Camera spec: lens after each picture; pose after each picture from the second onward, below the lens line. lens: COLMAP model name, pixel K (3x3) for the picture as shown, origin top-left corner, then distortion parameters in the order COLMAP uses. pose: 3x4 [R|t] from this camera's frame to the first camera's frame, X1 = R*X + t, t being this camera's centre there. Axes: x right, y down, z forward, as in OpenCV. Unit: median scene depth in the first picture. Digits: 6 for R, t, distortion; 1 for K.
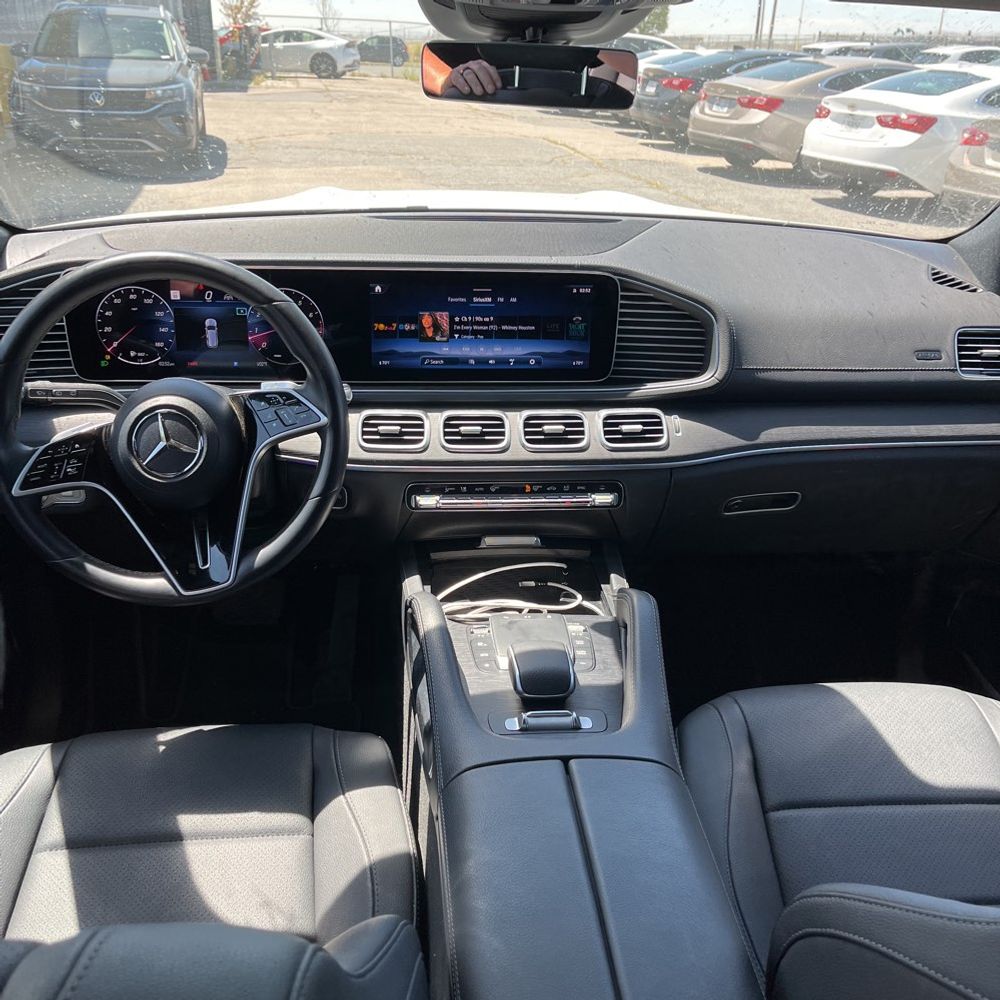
lens RADIAL K [[1003.1, 0, 485.8], [0, 1003.1, 501.0], [0, 0, 1]] dist [0.079579, -0.094003]
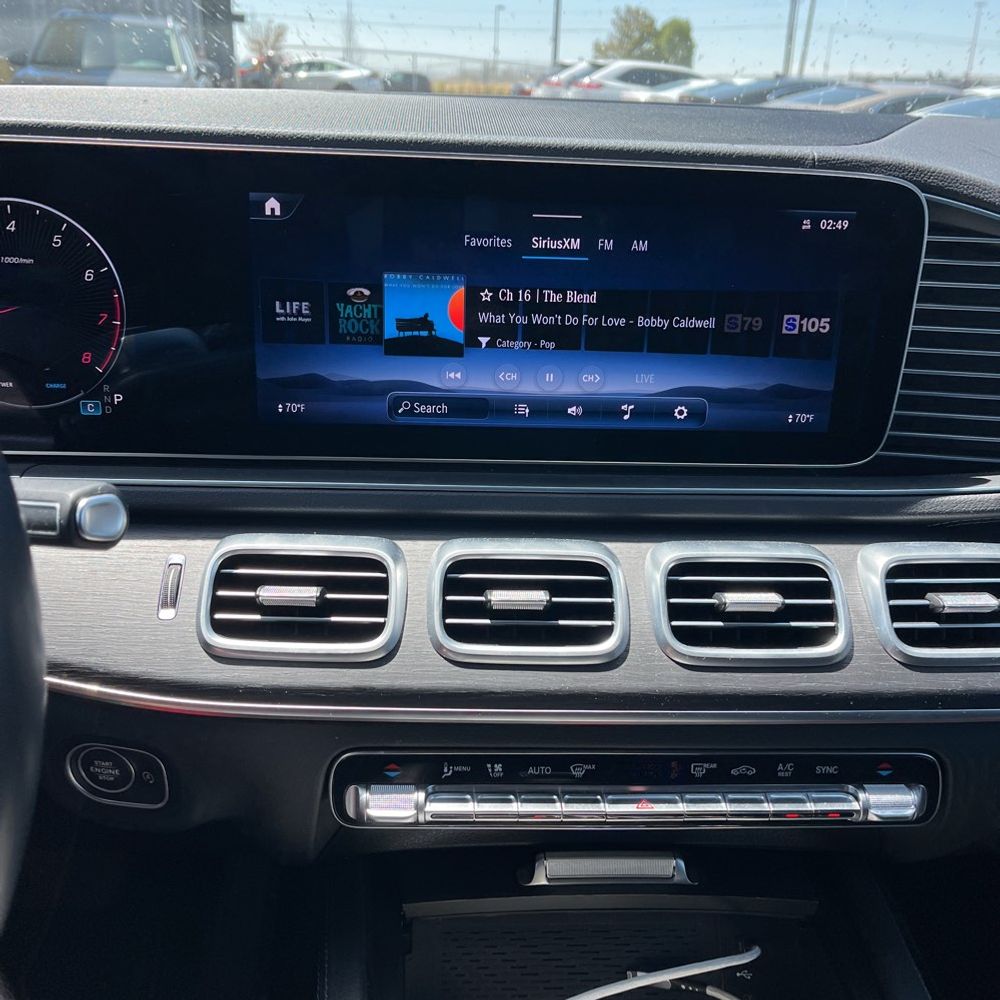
lens RADIAL K [[1003.1, 0, 485.8], [0, 1003.1, 501.0], [0, 0, 1]] dist [0.079579, -0.094003]
pose [[0.999664, 0.021560, -0.014412, -0.021827], [-0.022042, 0.999173, -0.034170, -0.091831], [0.013663, 0.034476, 0.999312, 0.628412]]
